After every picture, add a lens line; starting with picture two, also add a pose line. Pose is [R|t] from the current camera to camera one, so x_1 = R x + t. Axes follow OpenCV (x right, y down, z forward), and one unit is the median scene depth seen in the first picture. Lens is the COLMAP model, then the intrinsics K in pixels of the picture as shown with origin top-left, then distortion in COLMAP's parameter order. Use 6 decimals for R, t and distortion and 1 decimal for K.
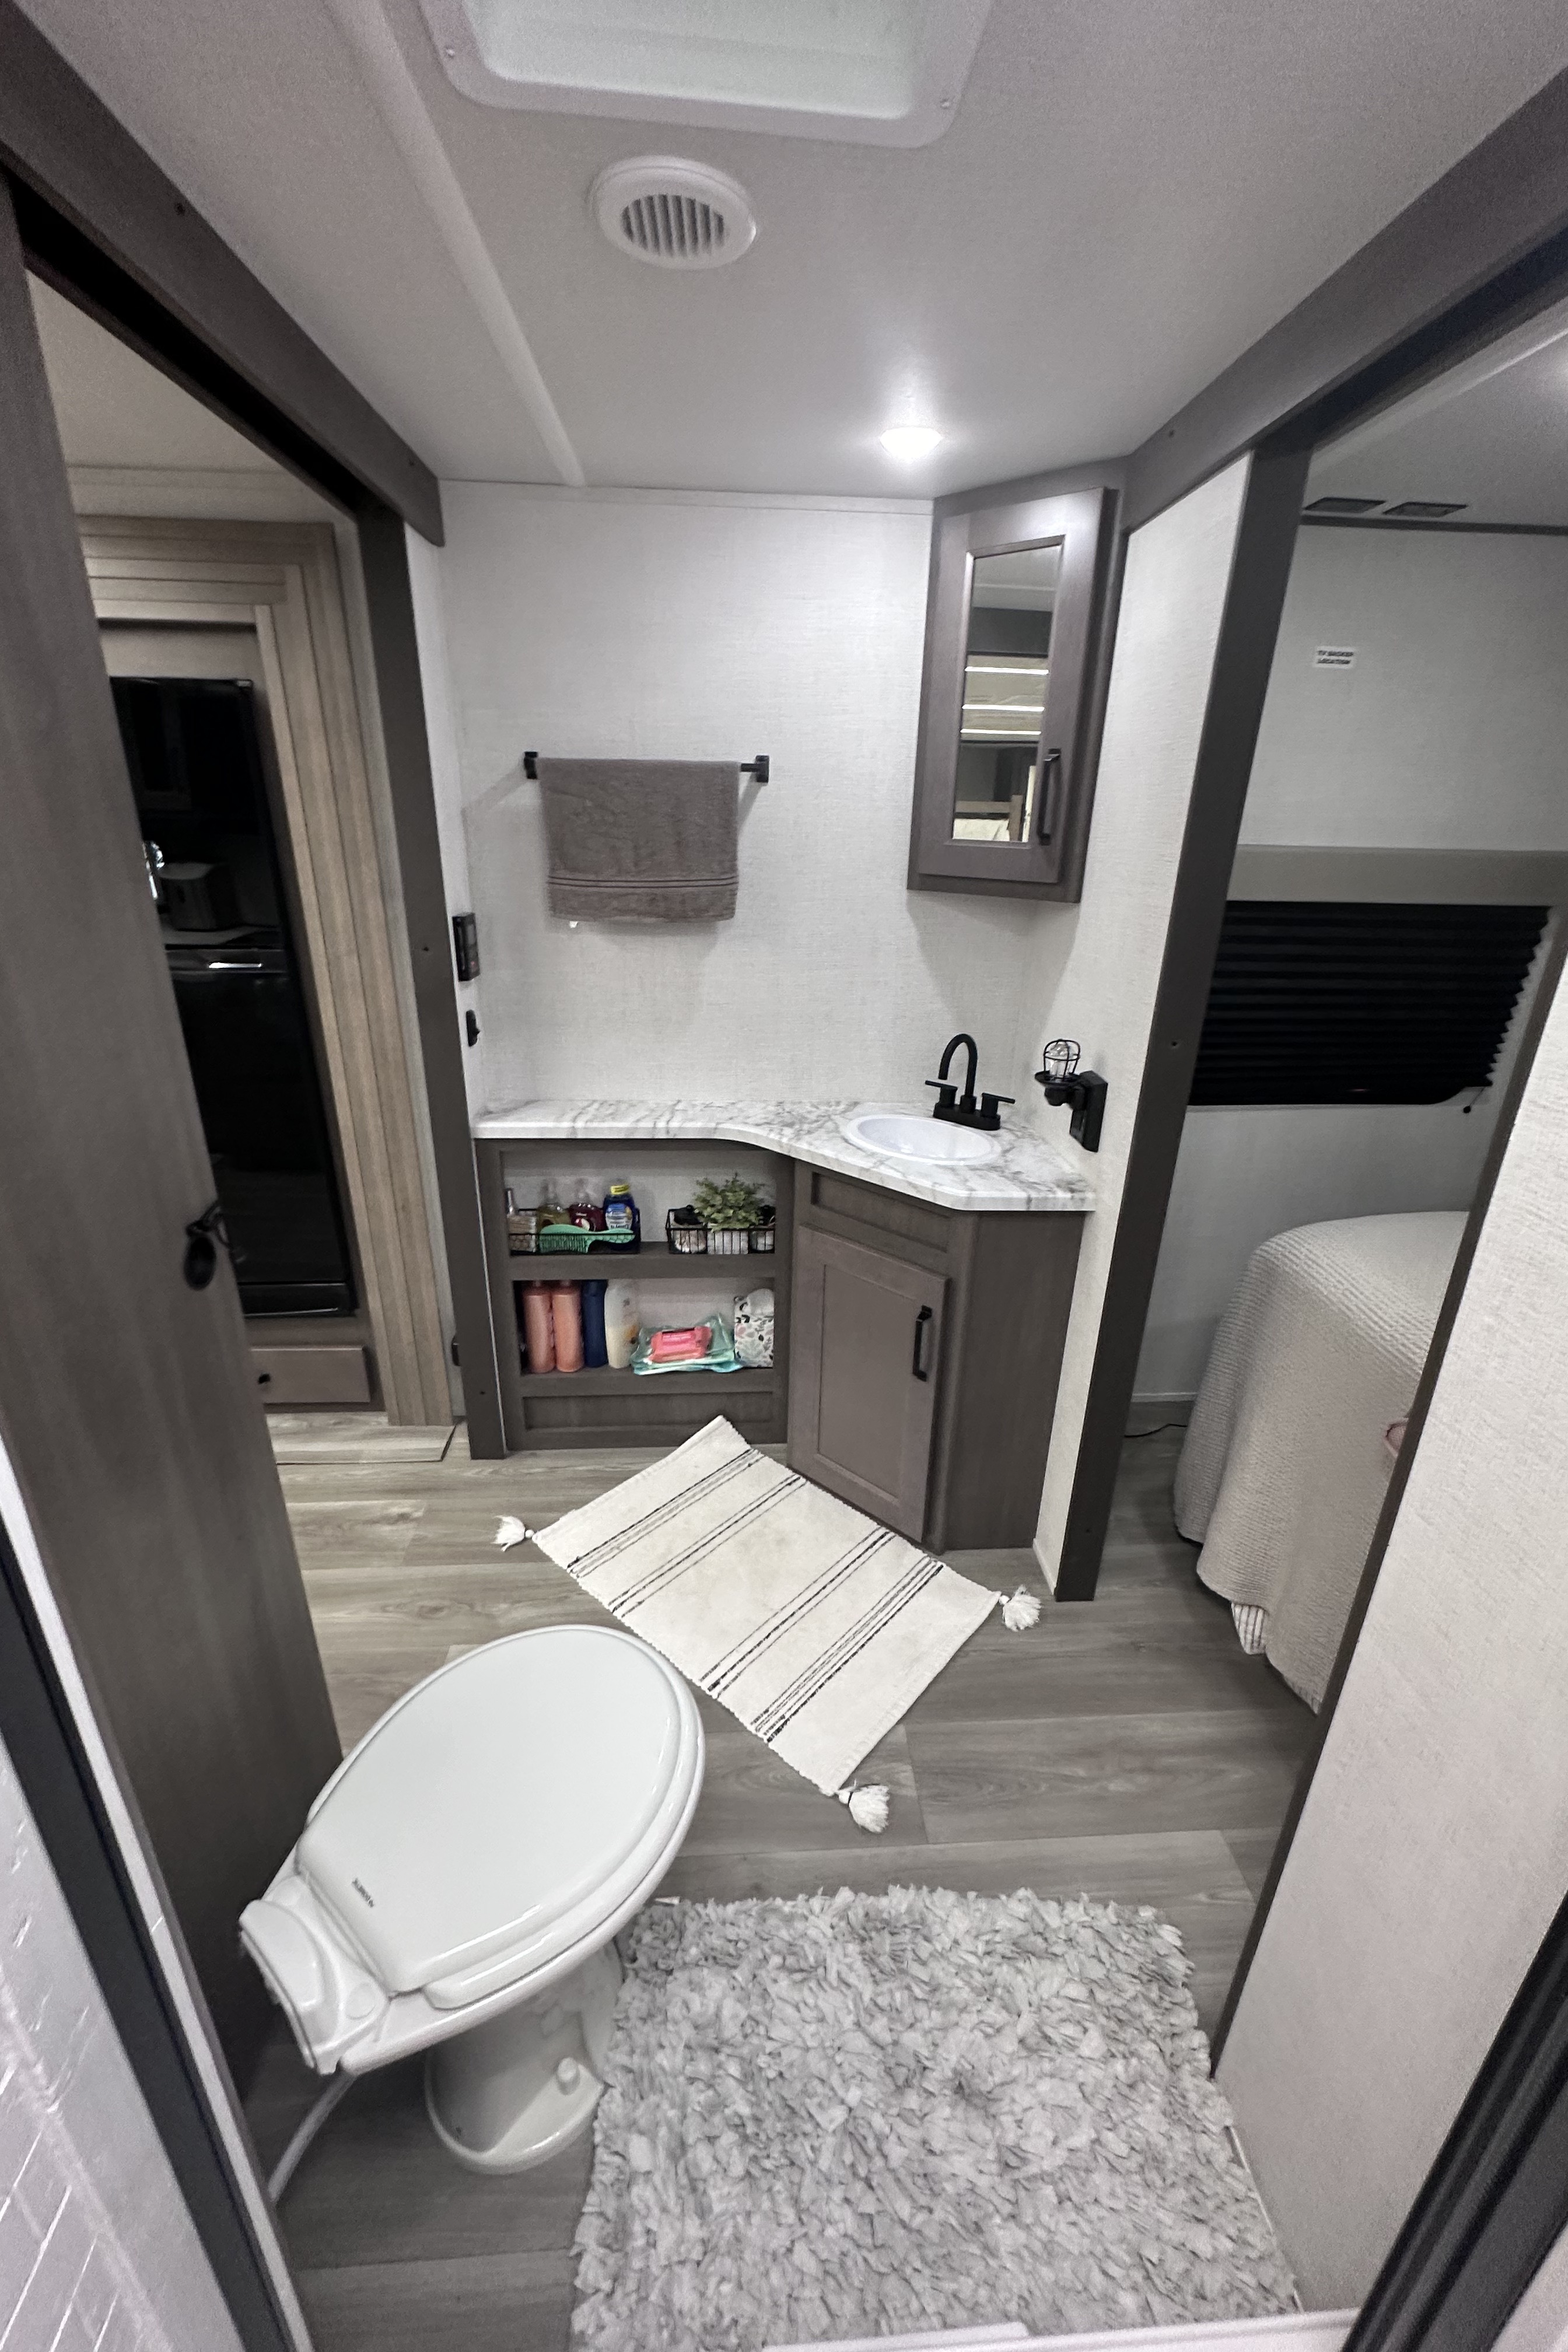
lens RADIAL K [[929.5, 0, 784.3], [0, 929.5, 1176.0], [0, 0, 1]] dist [0.000739, 0.000315]
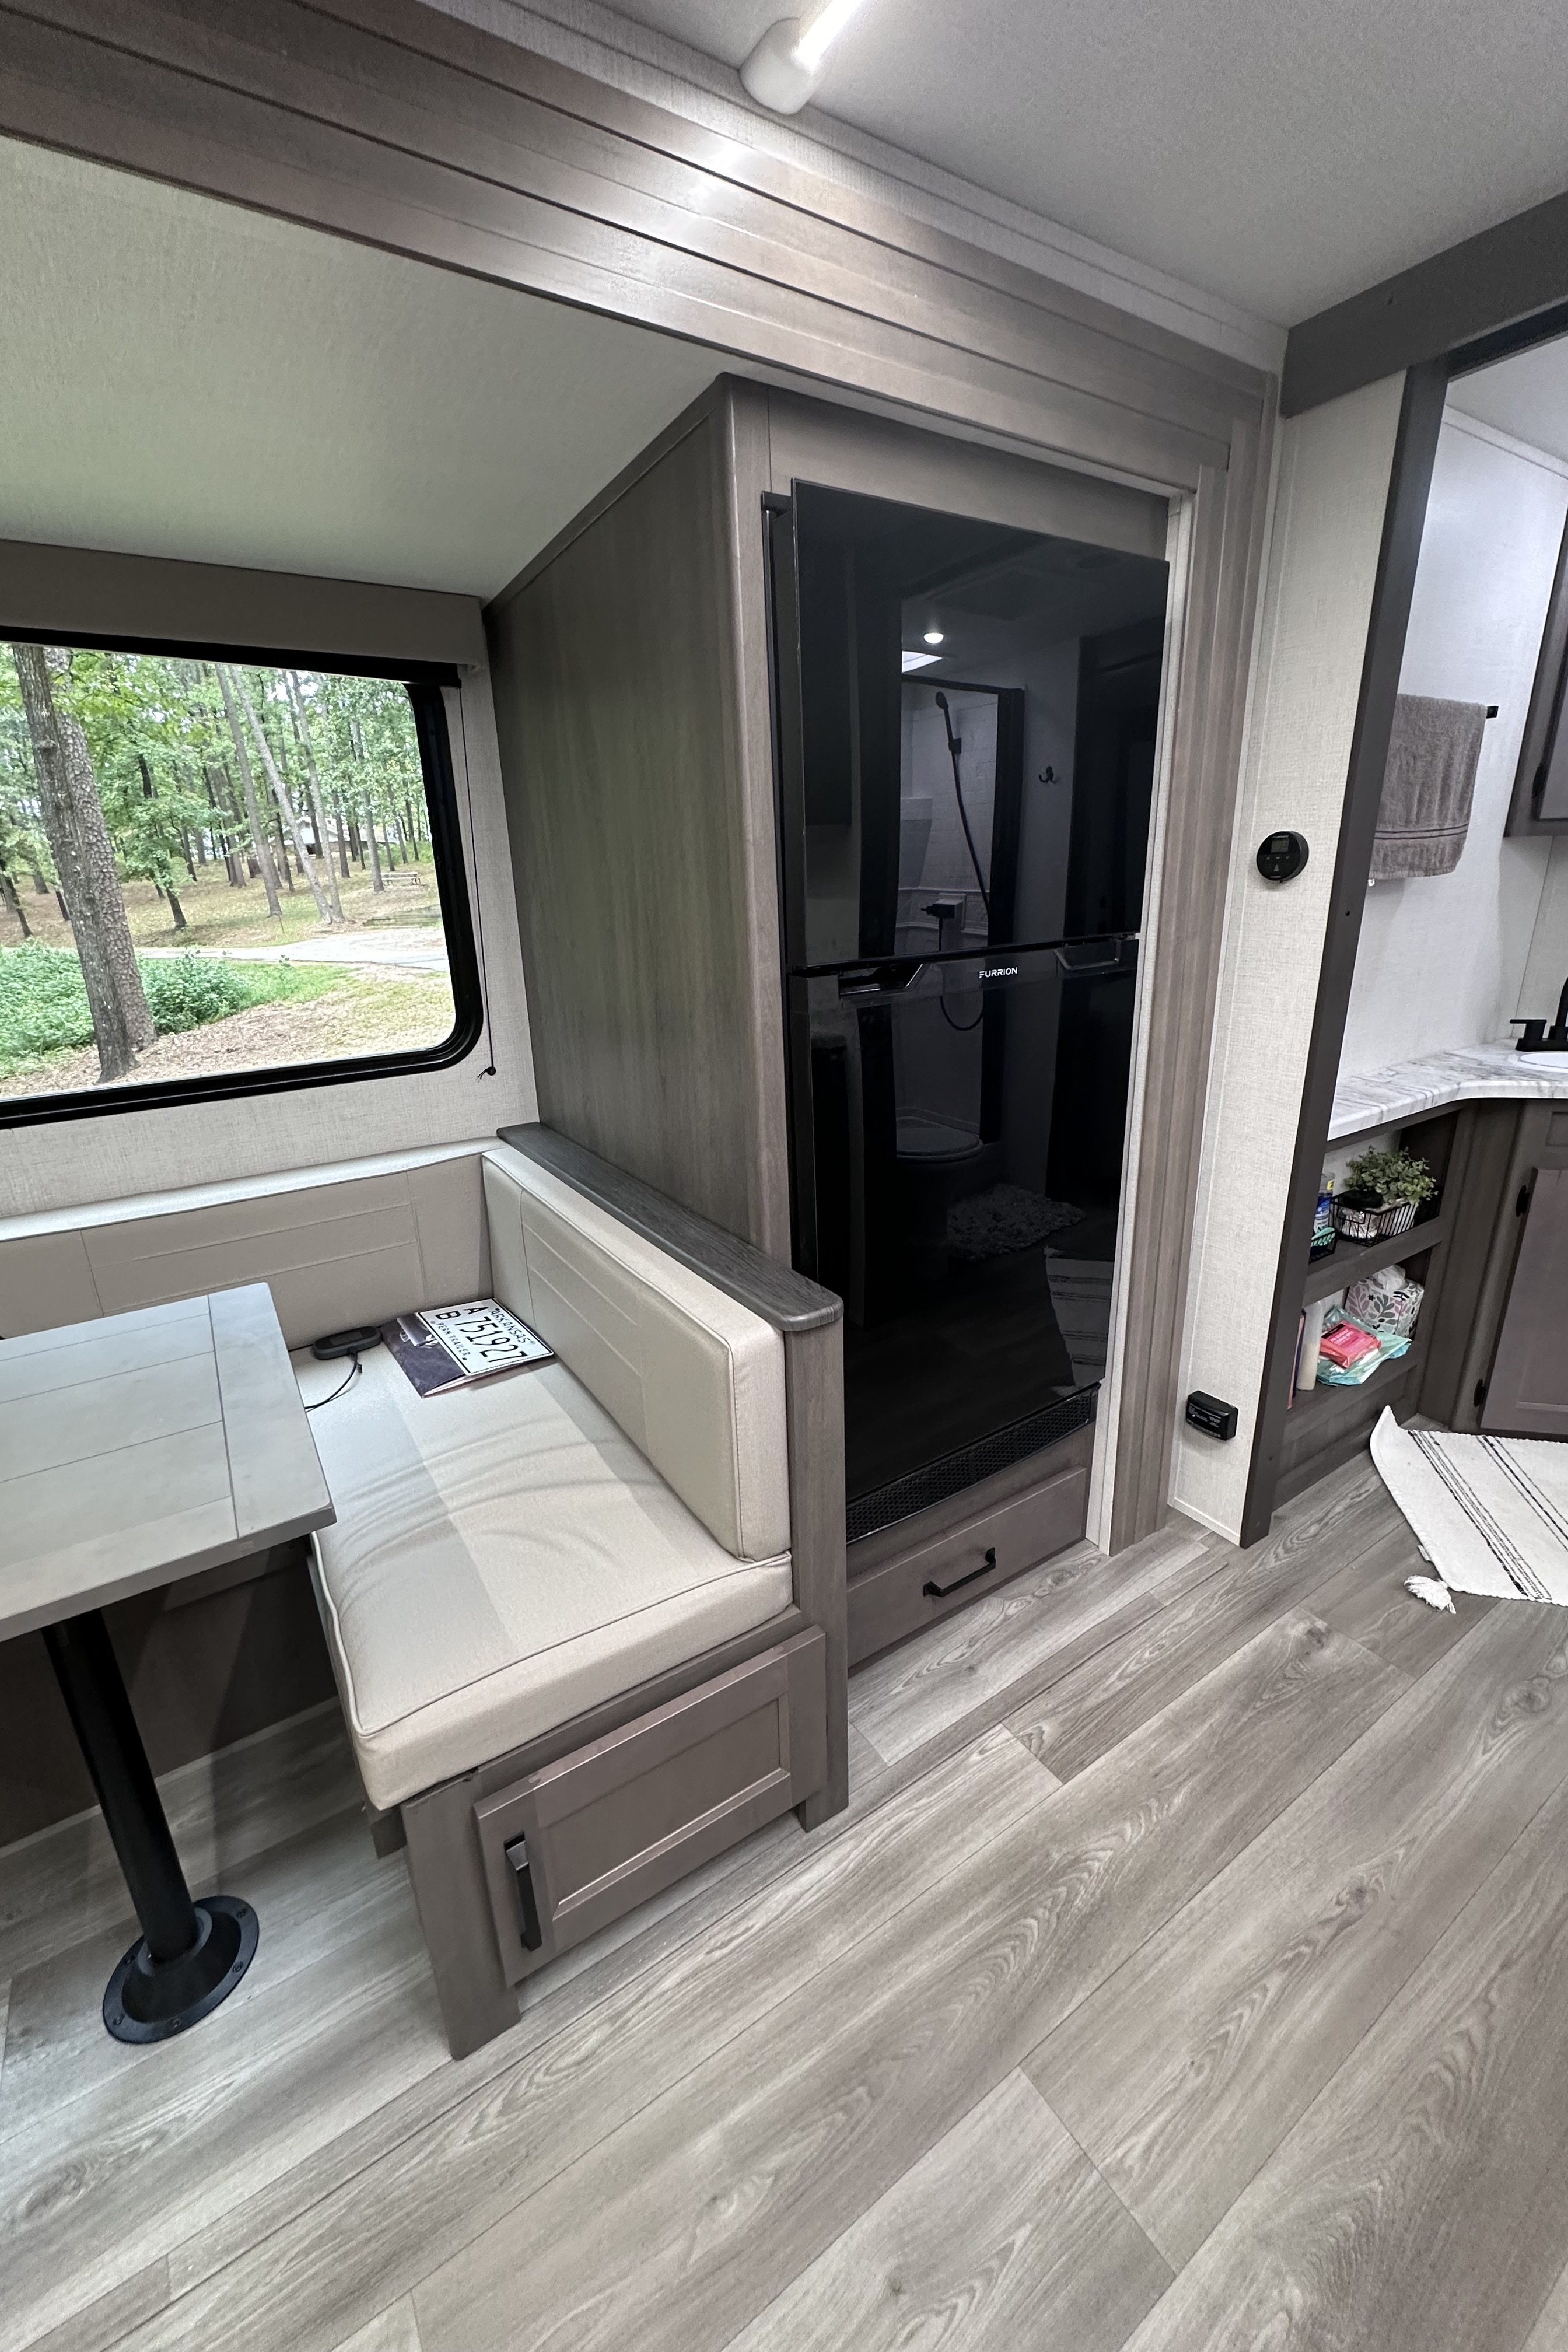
lens RADIAL K [[929.5, 0, 779.3], [0, 929.5, 1173.7], [0, 0, 1]] dist [0.000739, 0.000315]
pose [[0.864987, -0.185275, 0.466337, -1.087122], [0.222132, 0.974702, -0.024775, -0.089037], [-0.449950, 0.125018, 0.884260, 0.464372]]
